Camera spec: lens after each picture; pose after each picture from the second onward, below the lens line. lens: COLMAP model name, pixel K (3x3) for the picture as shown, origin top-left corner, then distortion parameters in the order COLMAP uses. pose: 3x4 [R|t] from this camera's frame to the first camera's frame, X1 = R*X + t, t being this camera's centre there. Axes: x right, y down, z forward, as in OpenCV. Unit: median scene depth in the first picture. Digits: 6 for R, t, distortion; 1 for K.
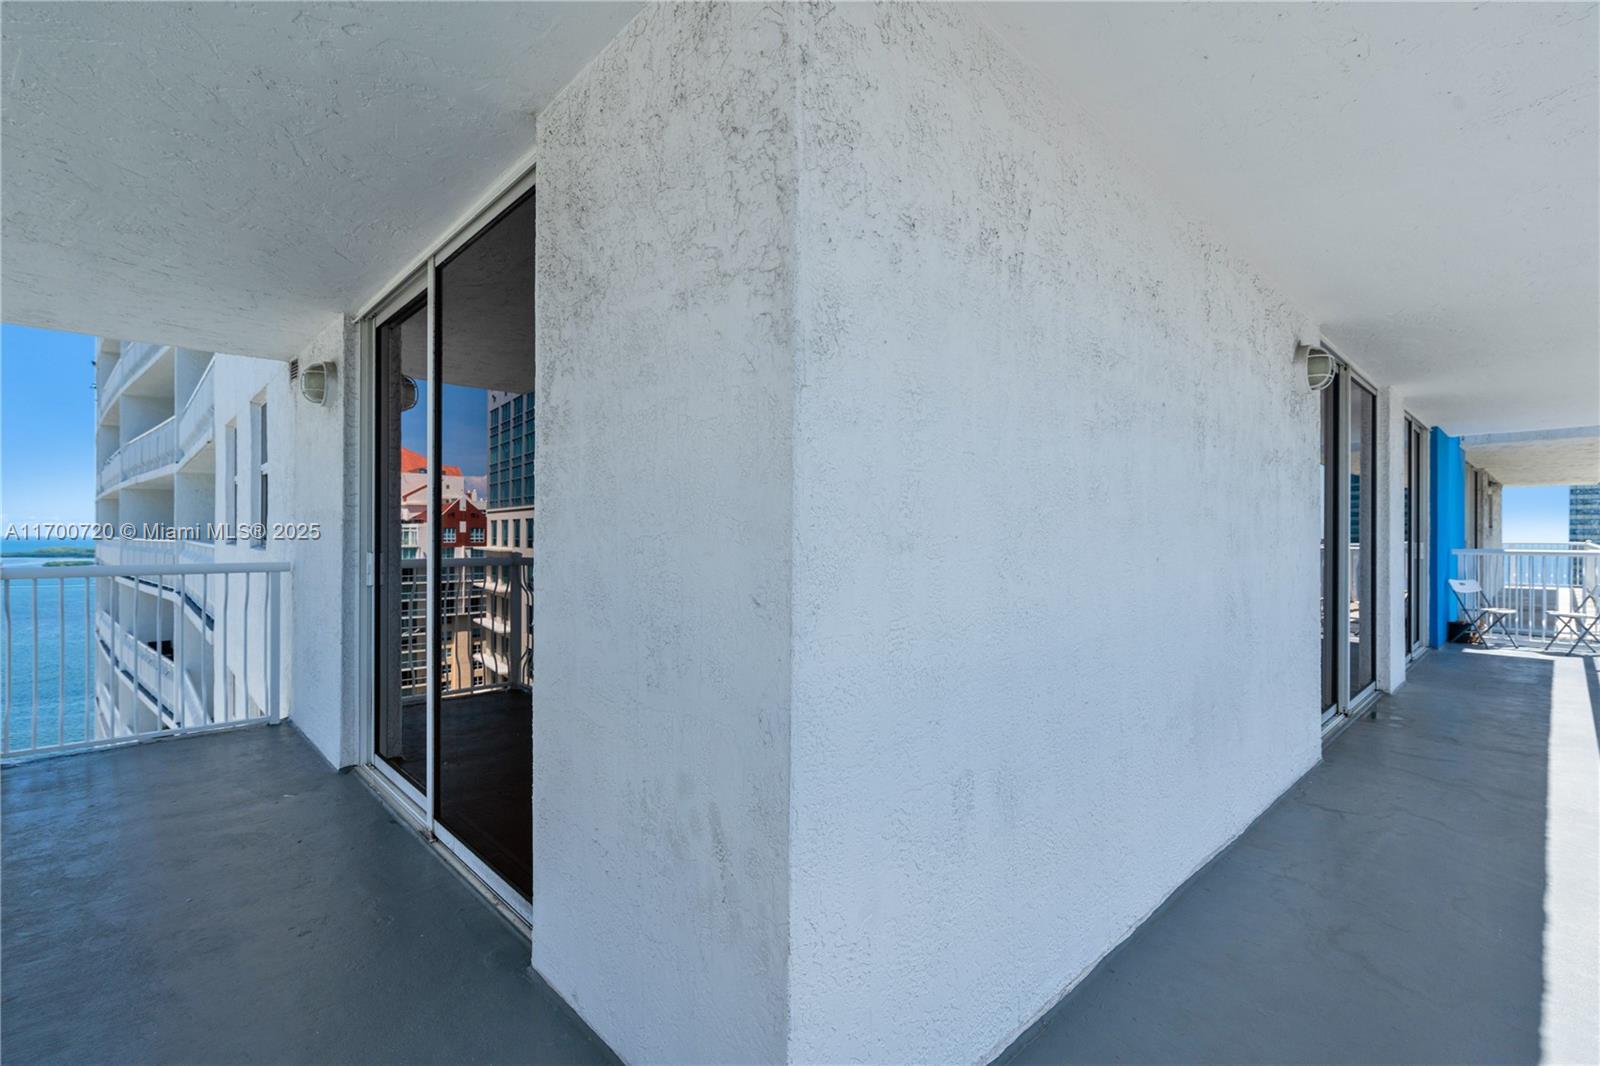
lens RADIAL K [[727.3, 0, 787.7], [0, 727.3, 529.3], [0, 0, 1]] dist [-0.005670, 0.001893]
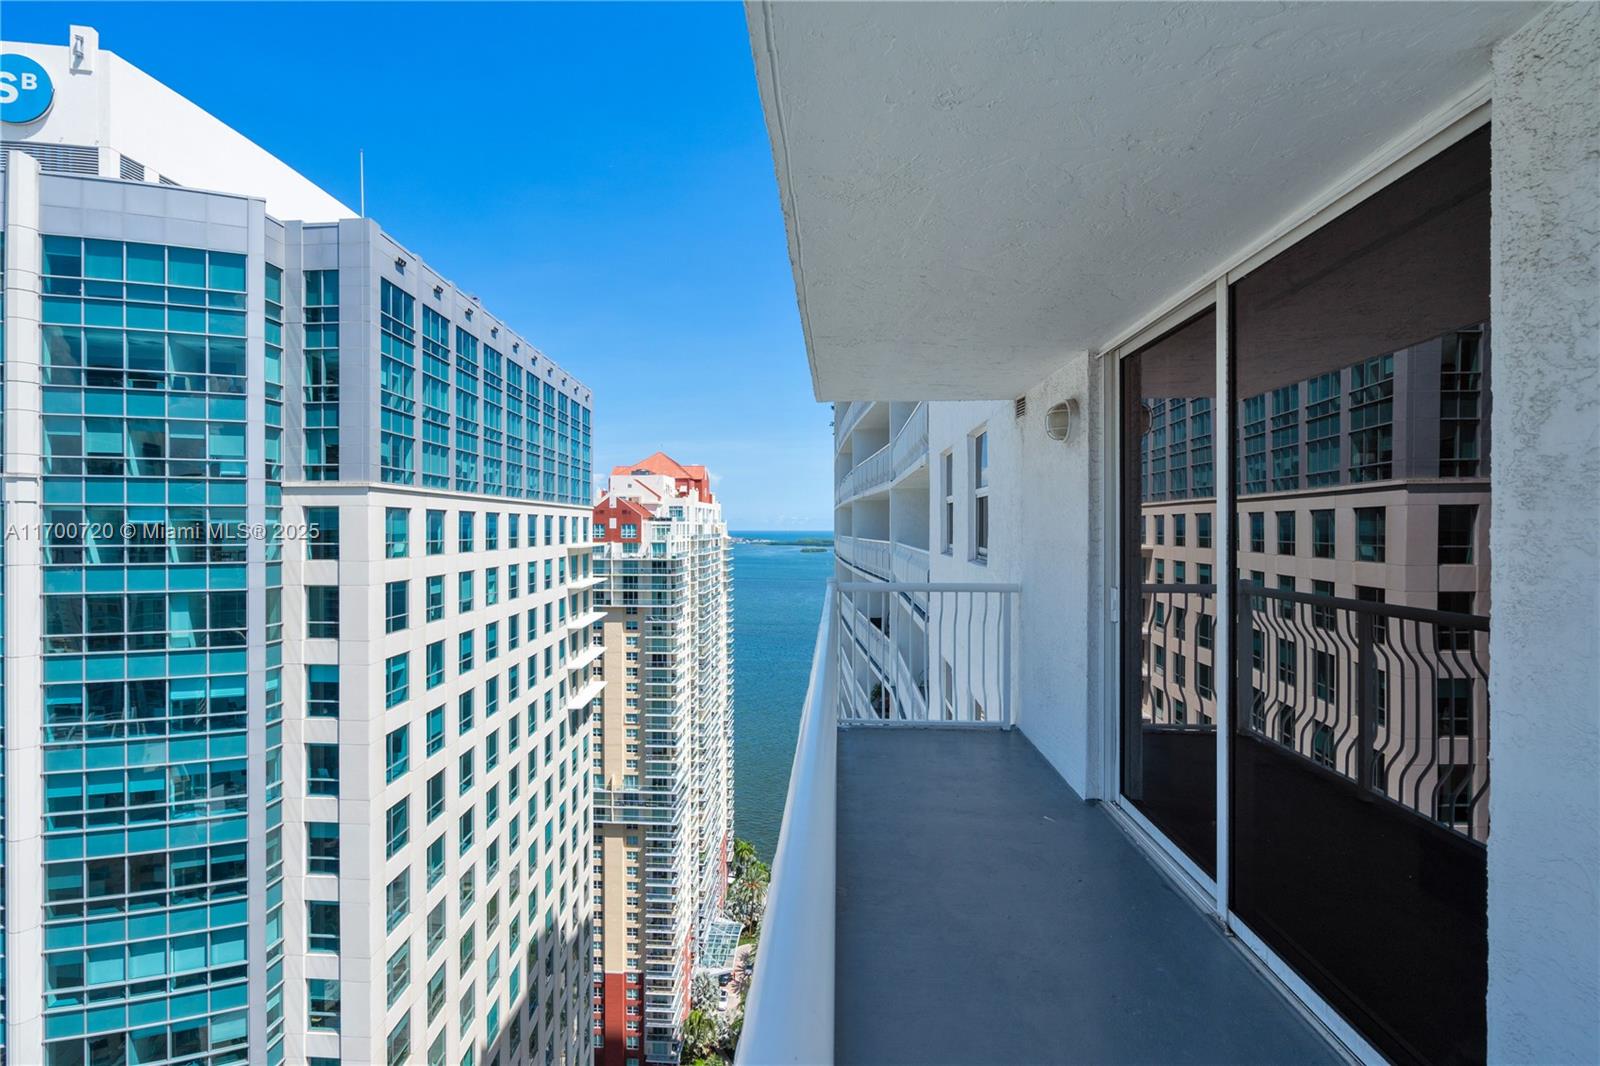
lens RADIAL K [[727.3, 0, 790.9], [0, 727.3, 527.8], [0, 0, 1]] dist [-0.005670, 0.001893]
pose [[0.687504, -0.000232, -0.726180, -0.158562], [0.003042, 0.999992, 0.002560, -0.052770], [0.726174, -0.003969, 0.687500, 0.002797]]
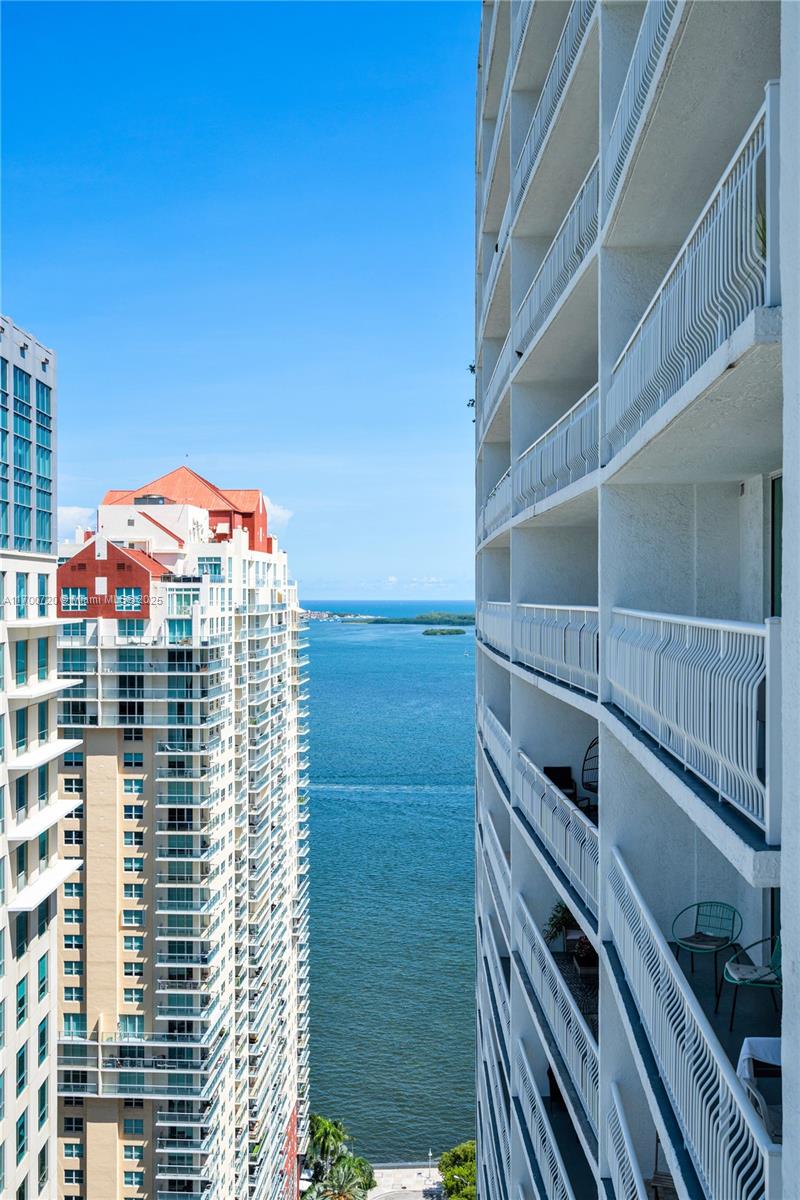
lens RADIAL K [[1184.9, 0, 410.7], [0, 1184.9, 593.3], [0, 0, 1]] dist [0.026821, 0.000000]
pose [[0.689723, -0.001623, -0.724072, -1.094307], [0.003117, 0.999995, 0.000727, 0.008074], [0.724067, -0.002758, 0.689724, 1.029305]]
